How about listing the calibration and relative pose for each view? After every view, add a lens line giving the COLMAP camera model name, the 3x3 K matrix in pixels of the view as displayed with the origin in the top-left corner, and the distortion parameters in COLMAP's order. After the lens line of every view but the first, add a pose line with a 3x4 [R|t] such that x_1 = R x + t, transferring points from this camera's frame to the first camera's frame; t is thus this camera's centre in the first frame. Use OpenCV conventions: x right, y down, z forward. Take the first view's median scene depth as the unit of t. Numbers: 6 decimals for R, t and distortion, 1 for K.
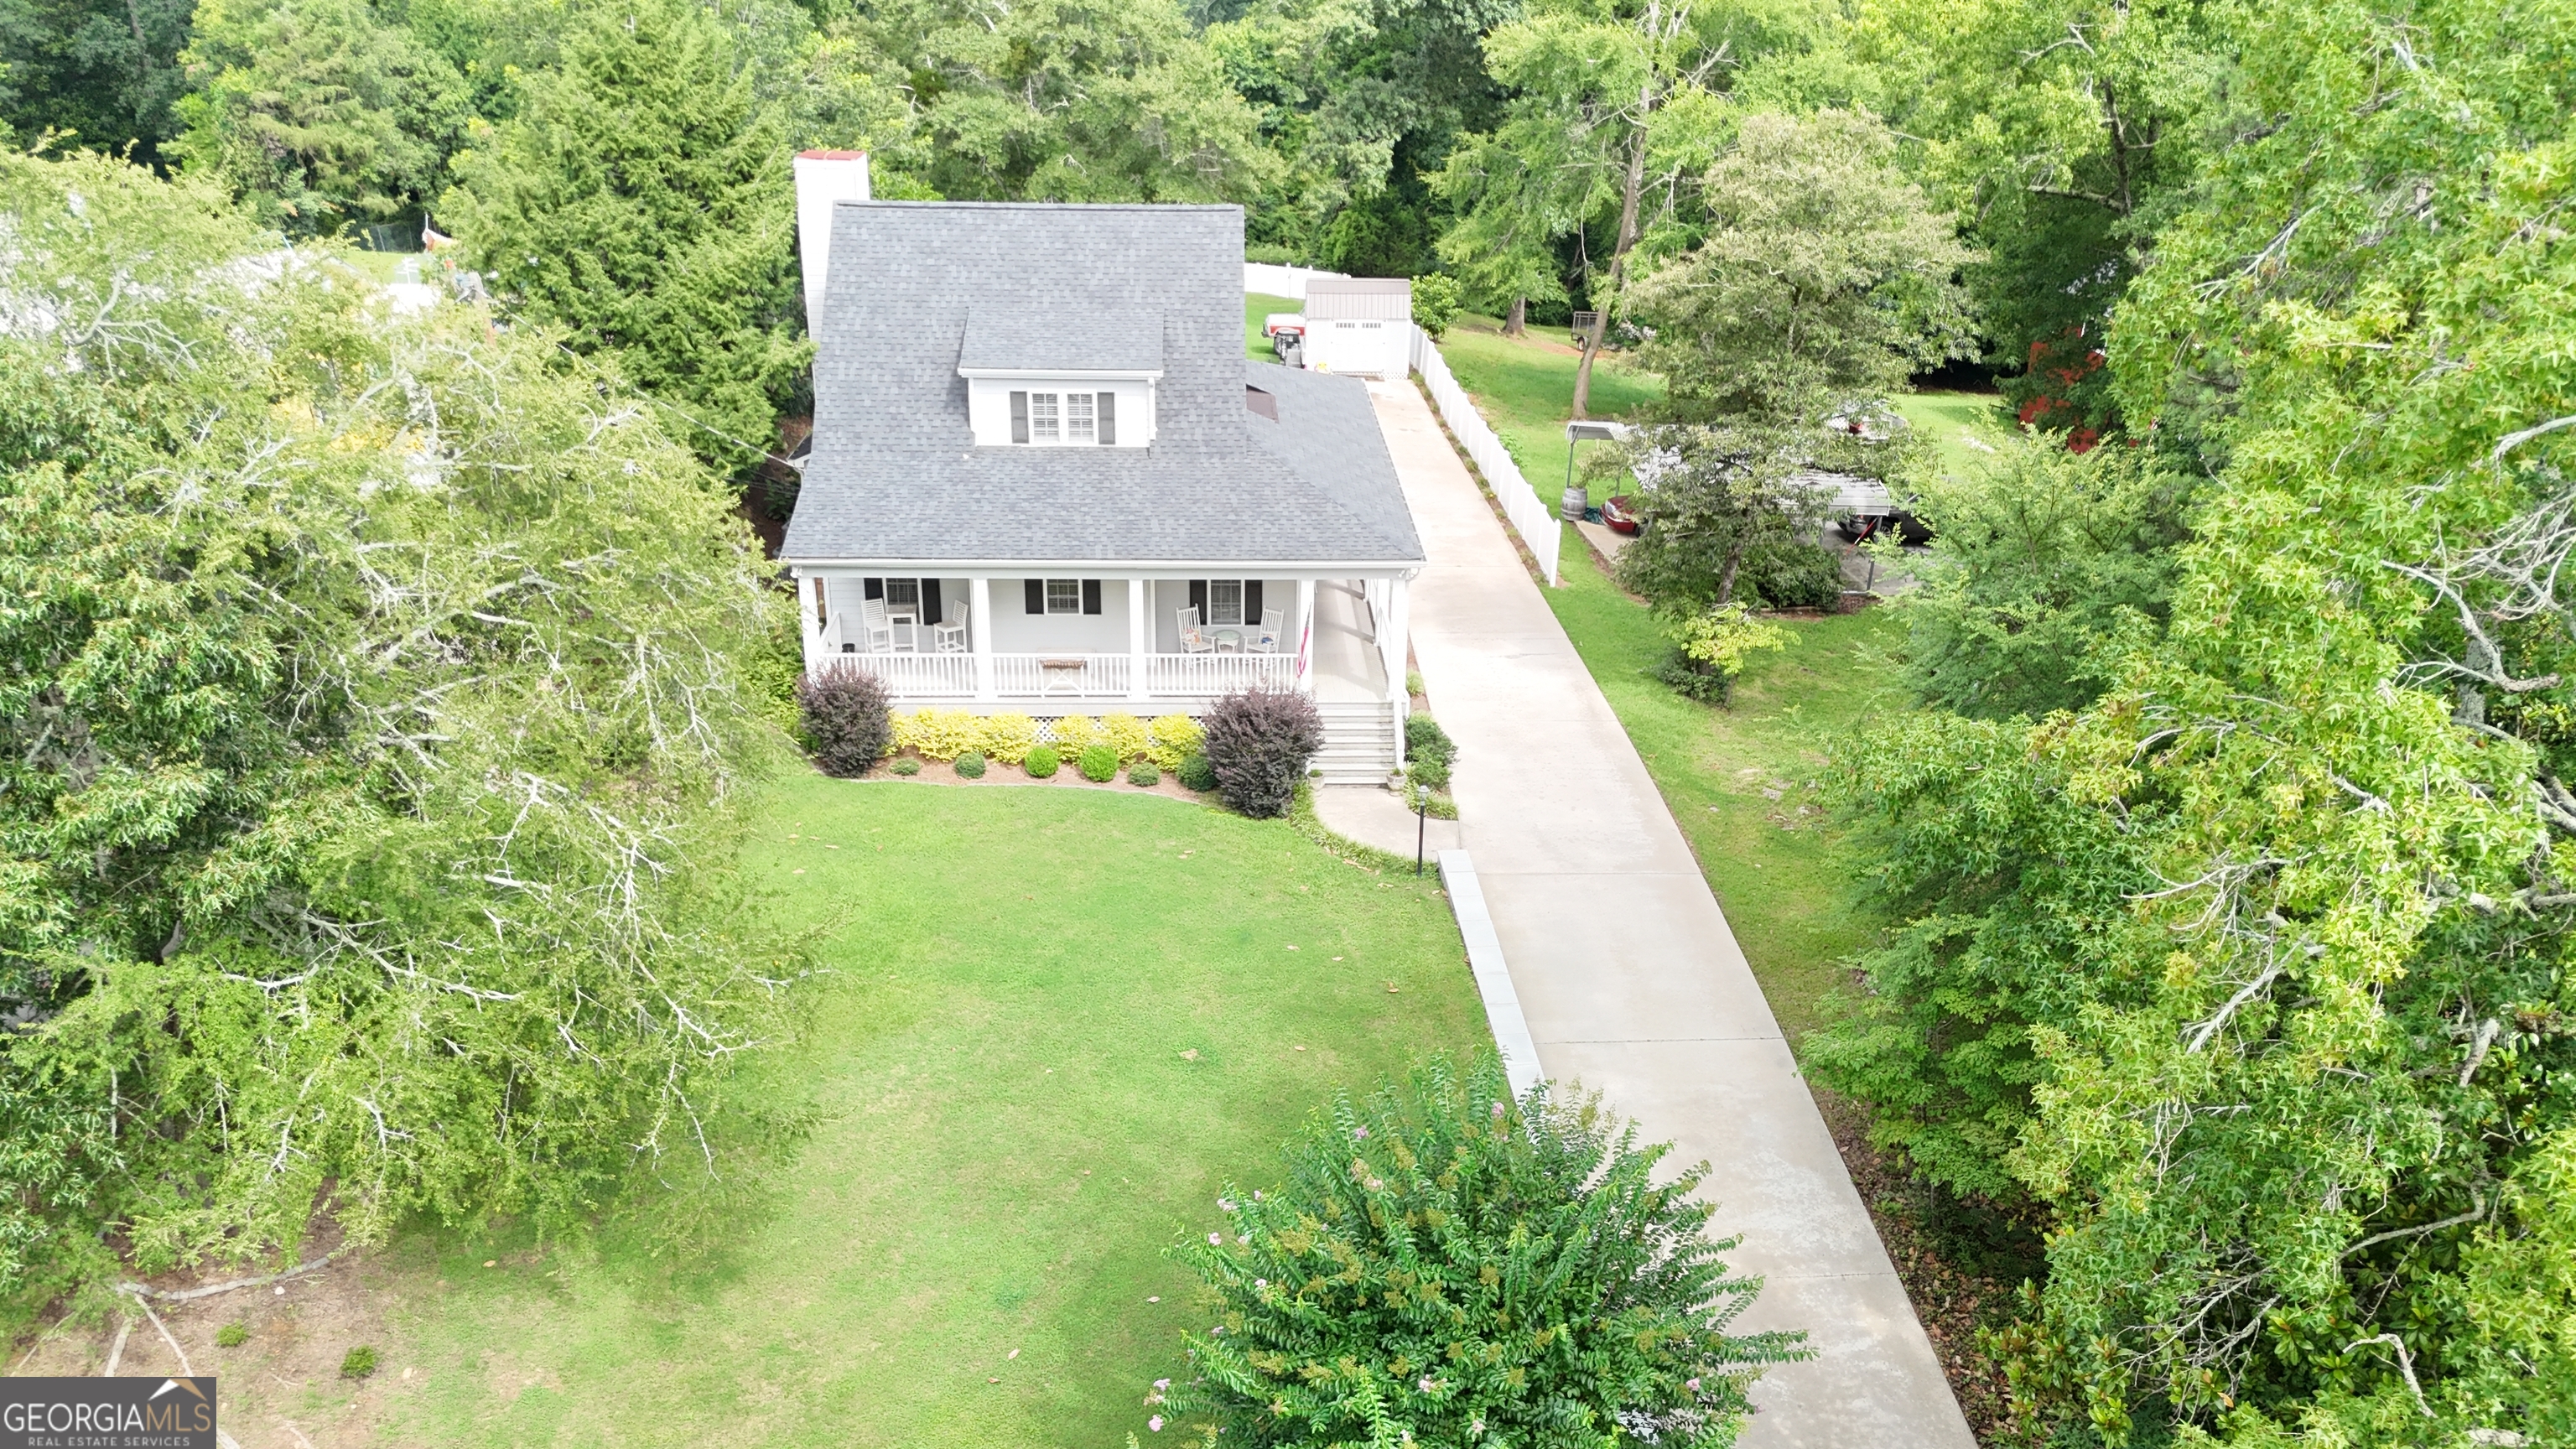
lens RADIAL K [[1909.3, 0, 1301.6], [0, 1909.3, 767.0], [0, 0, 1]] dist [0.065191, -0.078285]
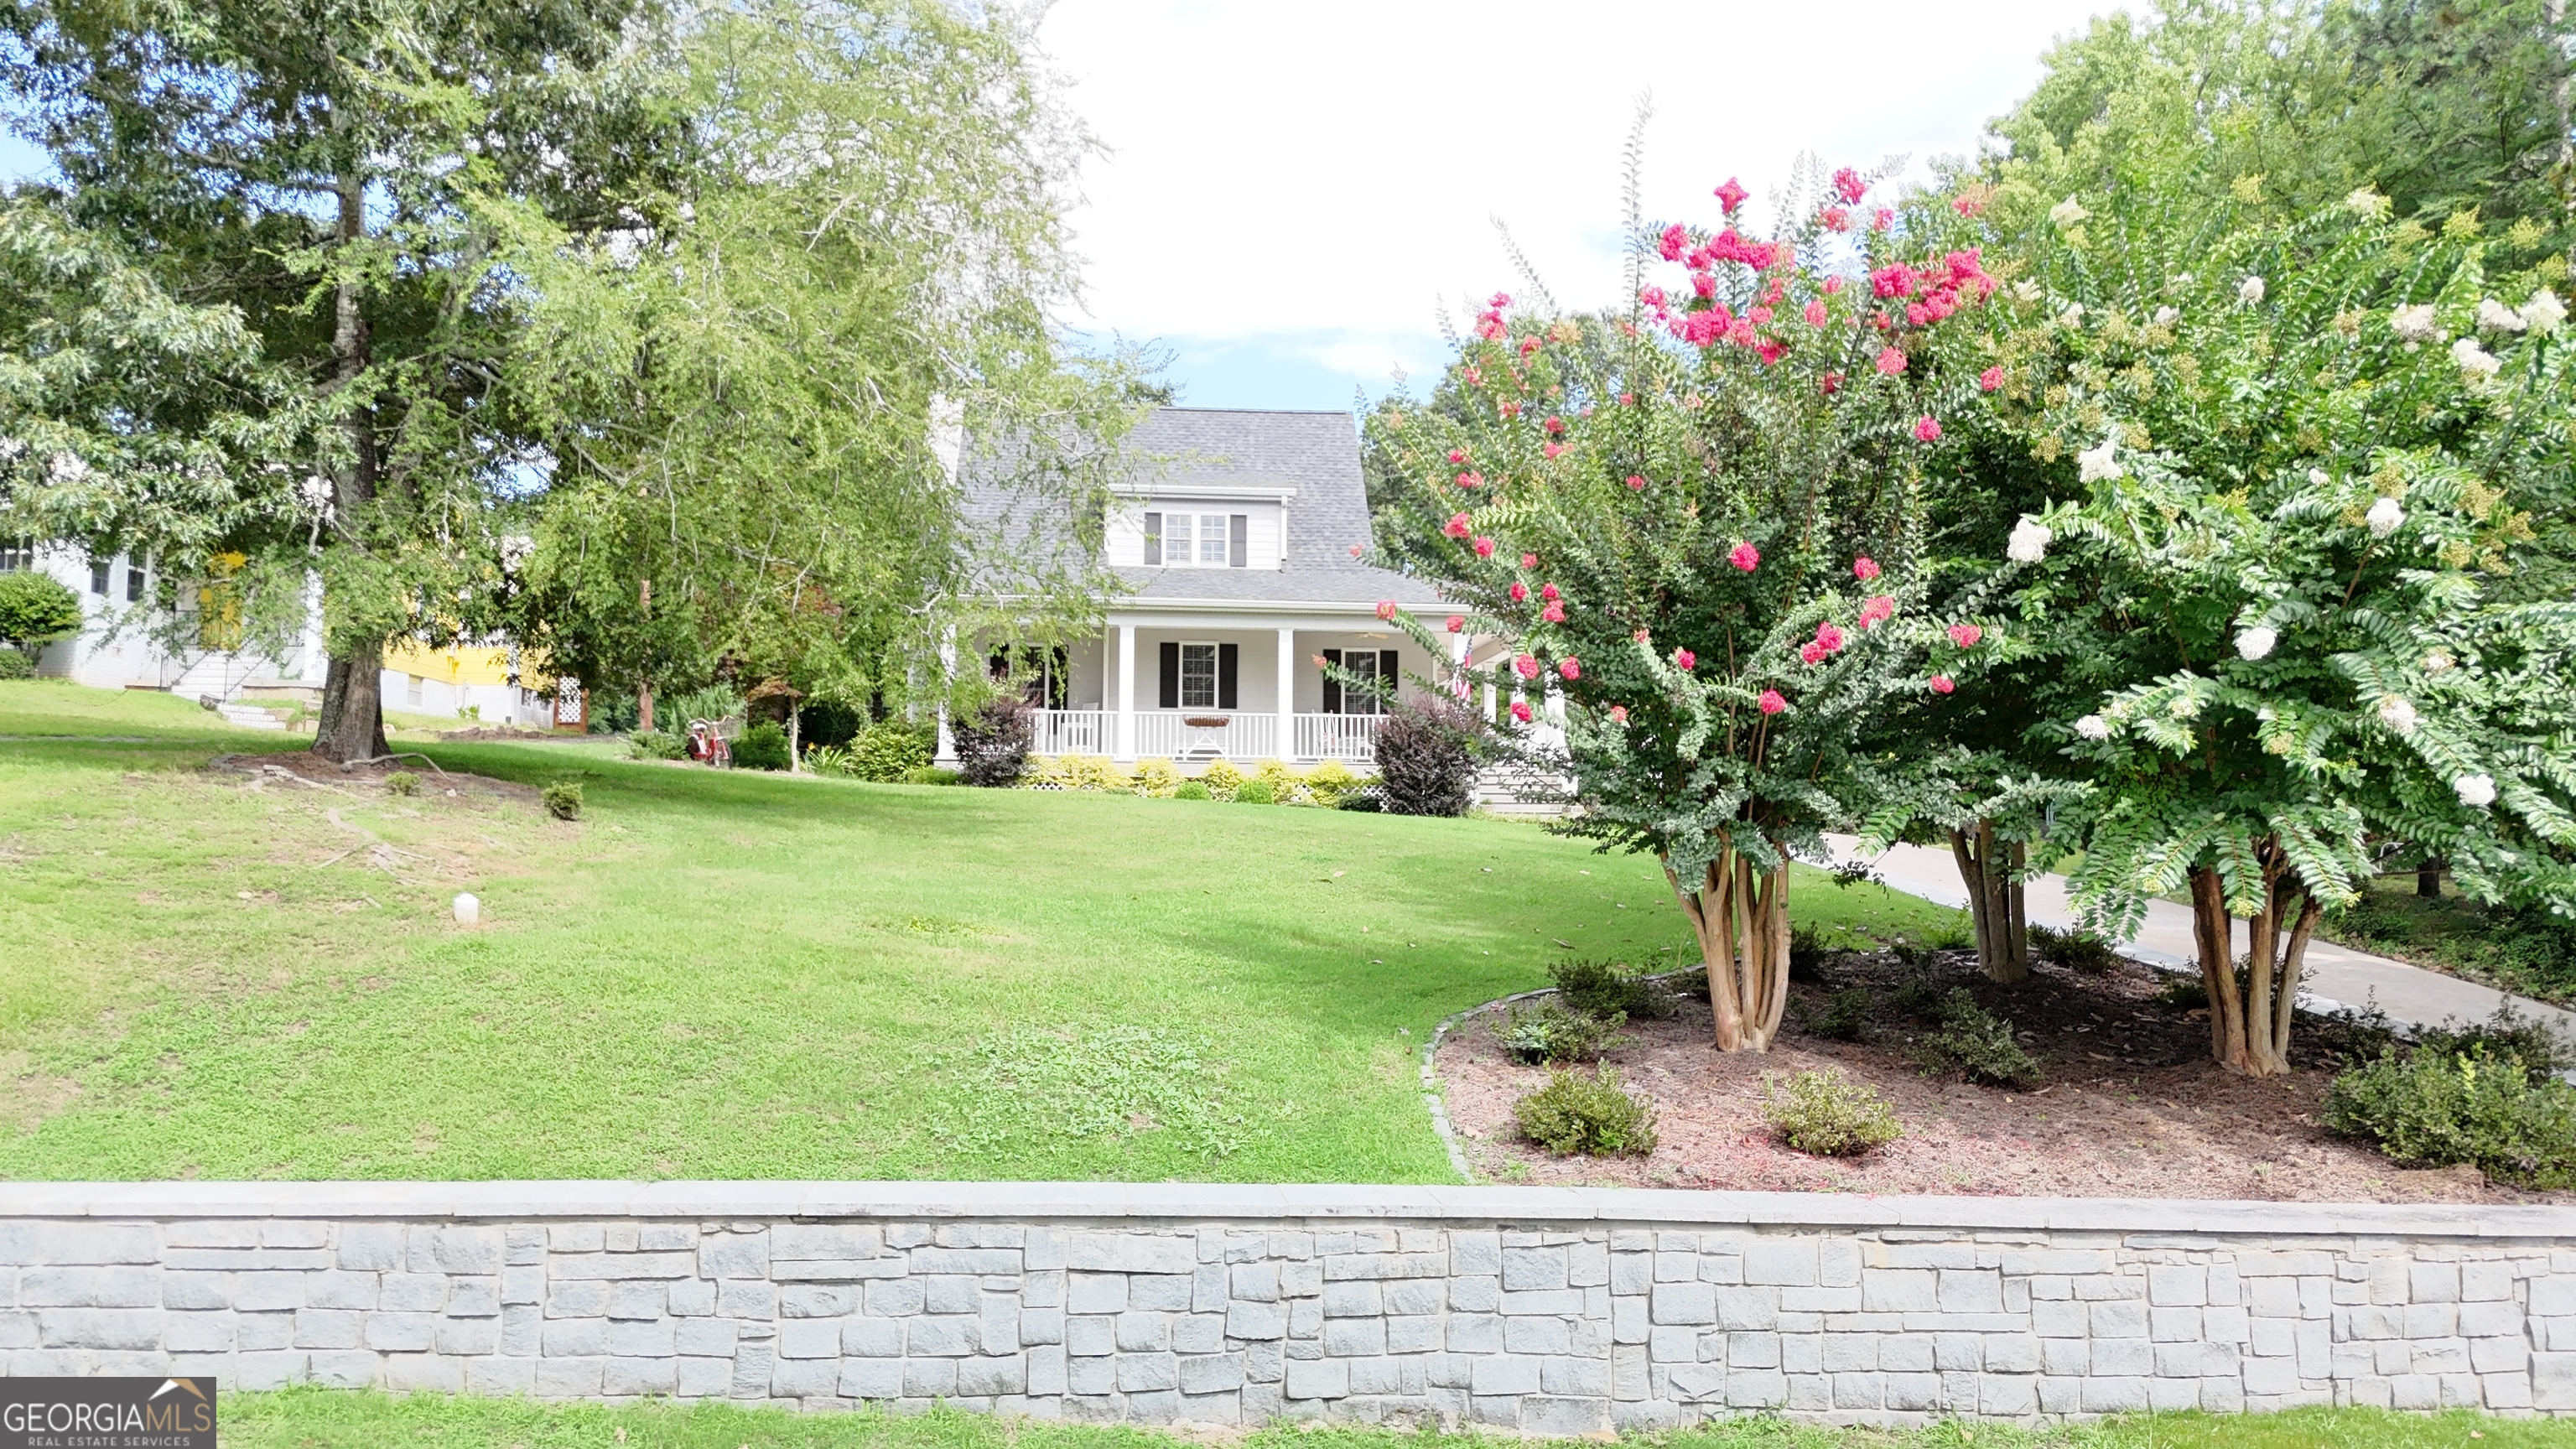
lens RADIAL K [[1909.3, 0, 1301.6], [0, 1909.3, 767.0], [0, 0, 1]] dist [0.065191, -0.078285]
pose [[0.998470, -0.008529, 0.054625, -0.132834], [0.031785, 0.896976, -0.440936, 0.393667], [-0.045237, 0.441998, 0.895875, 0.157215]]
